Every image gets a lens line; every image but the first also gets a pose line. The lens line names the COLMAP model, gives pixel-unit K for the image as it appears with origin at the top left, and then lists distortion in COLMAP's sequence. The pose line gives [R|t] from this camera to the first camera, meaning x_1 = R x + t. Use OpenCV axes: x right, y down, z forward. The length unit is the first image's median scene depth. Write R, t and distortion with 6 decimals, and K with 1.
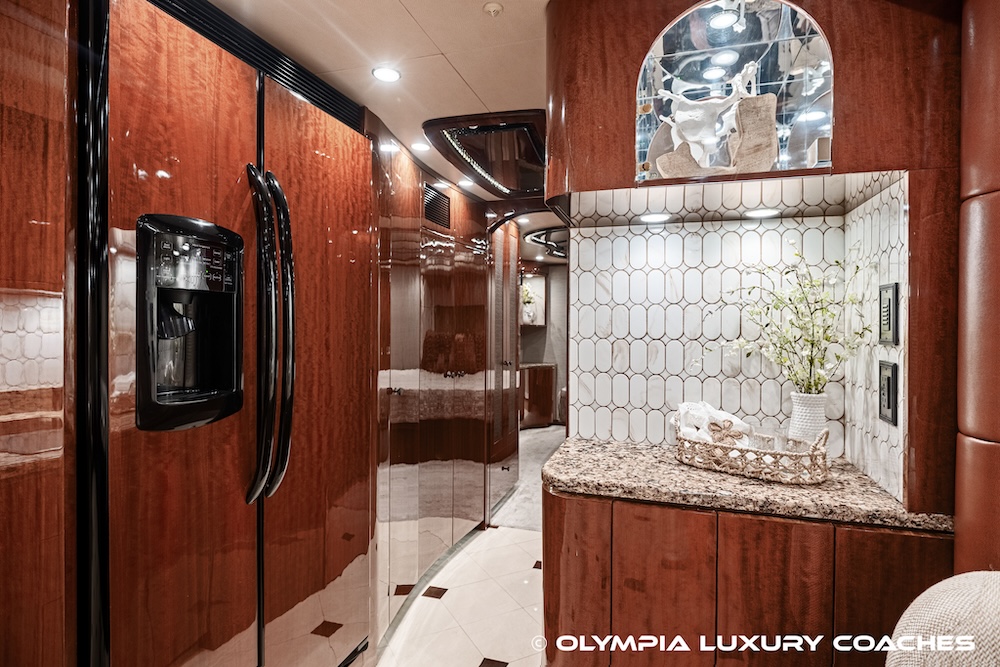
lens RADIAL K [[538.6, 0, 494.6], [0, 538.6, 337.5], [0, 0, 1]] dist [-0.010824, 0.000033]
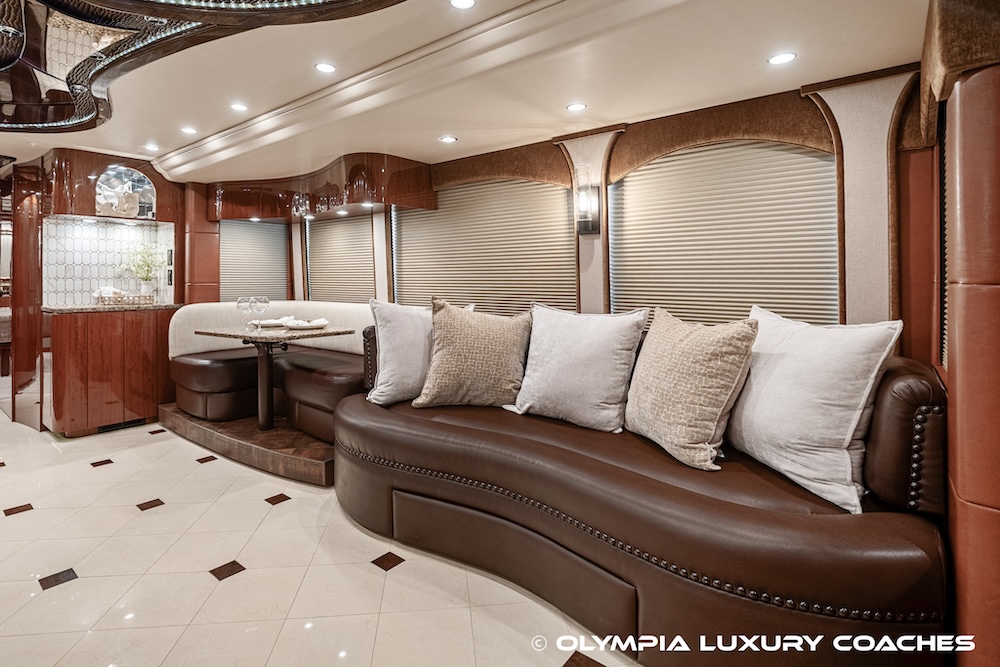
lens RADIAL K [[471.9, 0, 481.0], [0, 471.9, 284.6], [0, 0, 1]] dist [-0.003718, -0.004700]
pose [[0.351992, -0.021750, 0.935750, -1.568816], [0.023589, 0.999619, 0.014361, 0.148392], [-0.935706, 0.017018, 0.352370, -2.176834]]
